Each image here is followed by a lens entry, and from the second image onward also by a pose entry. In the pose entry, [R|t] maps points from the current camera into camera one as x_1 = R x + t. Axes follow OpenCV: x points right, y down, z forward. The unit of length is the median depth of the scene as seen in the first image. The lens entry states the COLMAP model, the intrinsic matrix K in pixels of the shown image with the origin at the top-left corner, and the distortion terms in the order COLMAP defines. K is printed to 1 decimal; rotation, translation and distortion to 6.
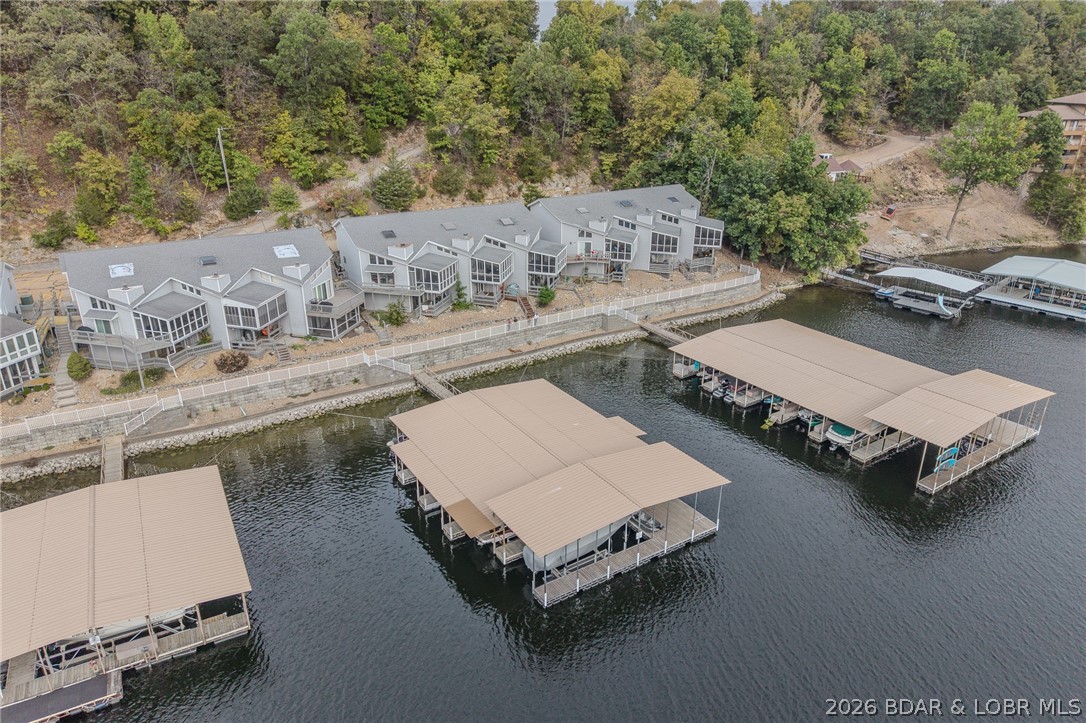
lens RADIAL K [[727.6, 0, 541.1], [0, 727.6, 364.2], [0, 0, 1]] dist [0.042270, -0.040675]
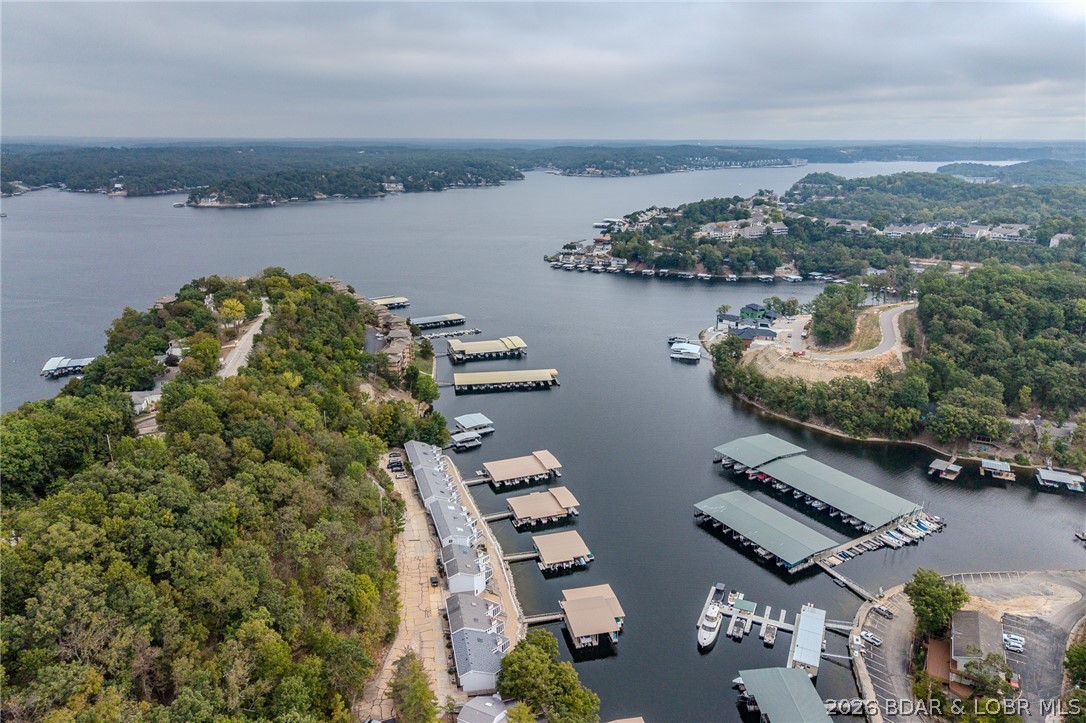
lens RADIAL K [[727.6, 0, 541.1], [0, 727.6, 364.2], [0, 0, 1]] dist [0.042270, -0.040675]
pose [[0.230653, -0.297453, 0.926456, -2.648020], [0.366616, 0.908528, 0.200424, -1.066734], [-0.901328, 0.293426, 0.318606, -0.481254]]
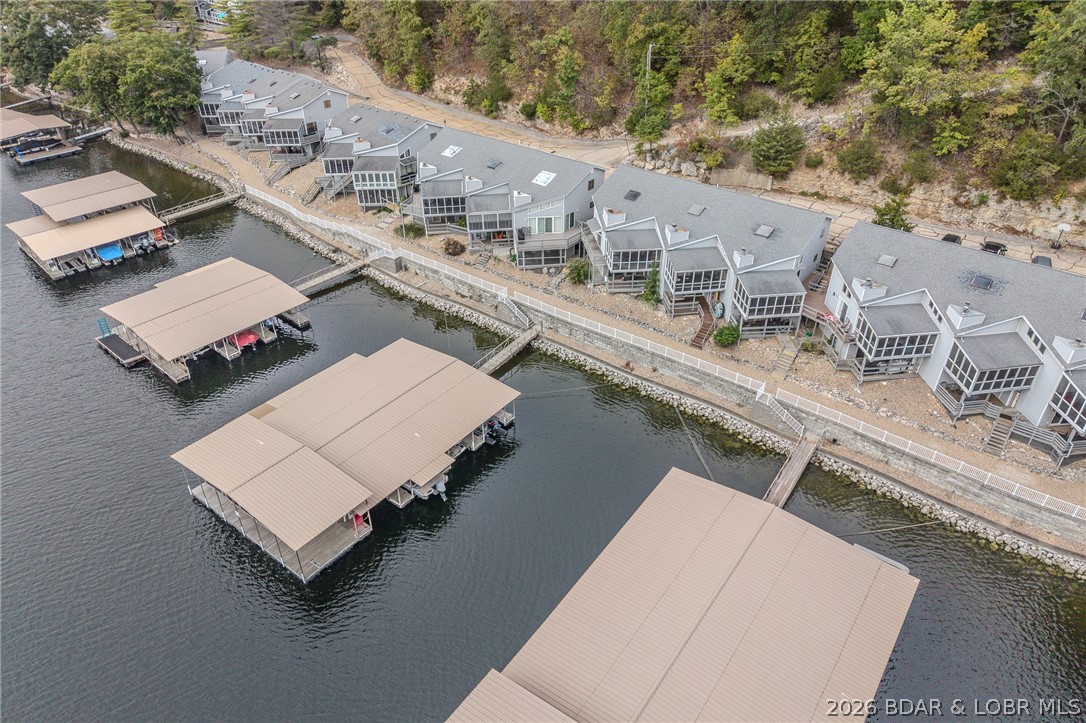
lens RADIAL K [[727.6, 0, 541.1], [0, 727.6, 364.2], [0, 0, 1]] dist [0.042270, -0.040675]
pose [[0.333610, 0.524670, -0.783215, 0.553178], [-0.353758, 0.839771, 0.411873, -0.309786], [0.873819, 0.139664, 0.465762, 0.439686]]
